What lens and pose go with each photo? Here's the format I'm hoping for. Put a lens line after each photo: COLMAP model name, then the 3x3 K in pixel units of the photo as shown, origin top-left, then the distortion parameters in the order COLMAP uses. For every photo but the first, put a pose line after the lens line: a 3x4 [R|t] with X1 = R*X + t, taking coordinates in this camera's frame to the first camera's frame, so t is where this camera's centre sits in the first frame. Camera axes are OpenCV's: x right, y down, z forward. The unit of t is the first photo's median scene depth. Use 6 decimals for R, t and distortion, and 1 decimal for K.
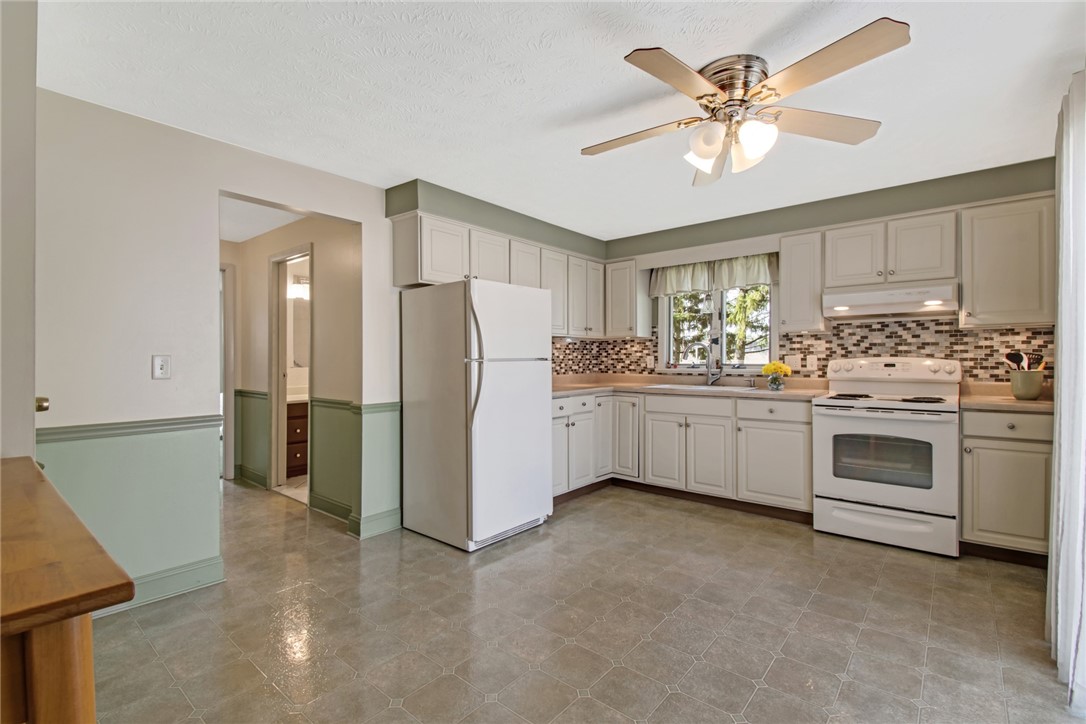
lens RADIAL K [[487.8, 0, 540.2], [0, 487.8, 360.3], [0, 0, 1]] dist [0.011744, -0.002974]
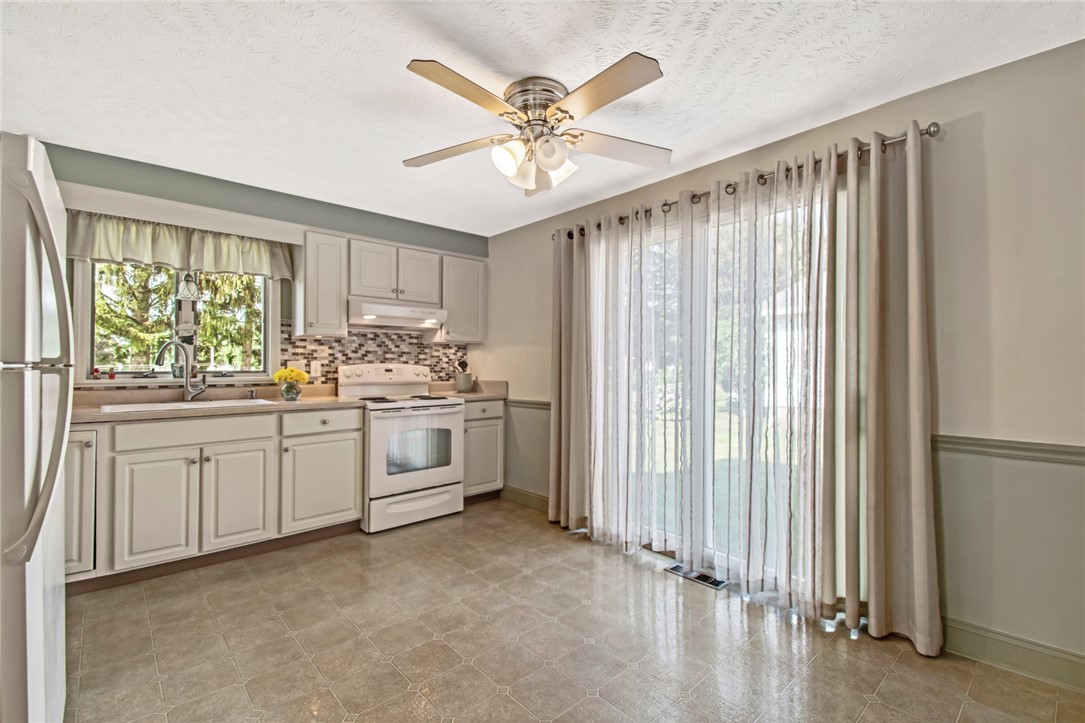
lens RADIAL K [[487.3, 0, 534.5], [0, 487.3, 365.3], [0, 0, 1]] dist [0.011744, -0.002974]
pose [[0.129760, 0.001769, 0.991544, -0.385557], [0.000092, 0.999998, -0.001797, 0.000041], [-0.991545, 0.000324, 0.129760, 0.514198]]
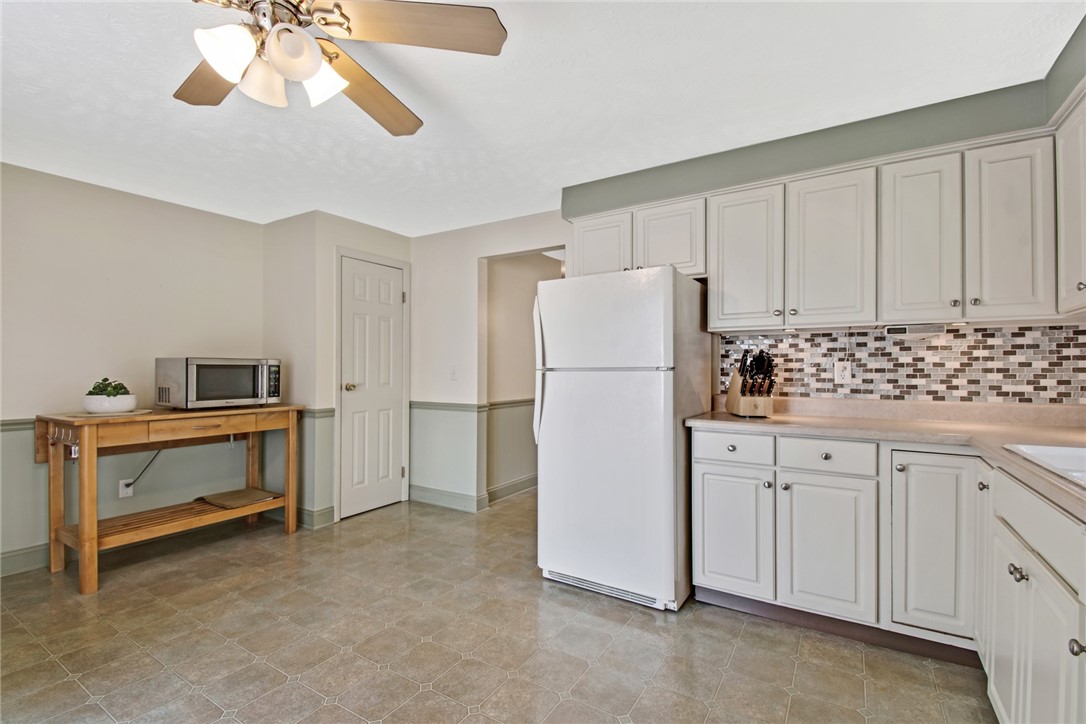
lens RADIAL K [[487.8, 0, 547.9], [0, 487.8, 366.6], [0, 0, 1]] dist [0.011744, -0.002974]
pose [[0.142100, -0.001394, -0.989851, 0.675697], [-0.003351, 0.999993, -0.001889, -0.003968], [0.989847, 0.003585, 0.142094, 0.764349]]
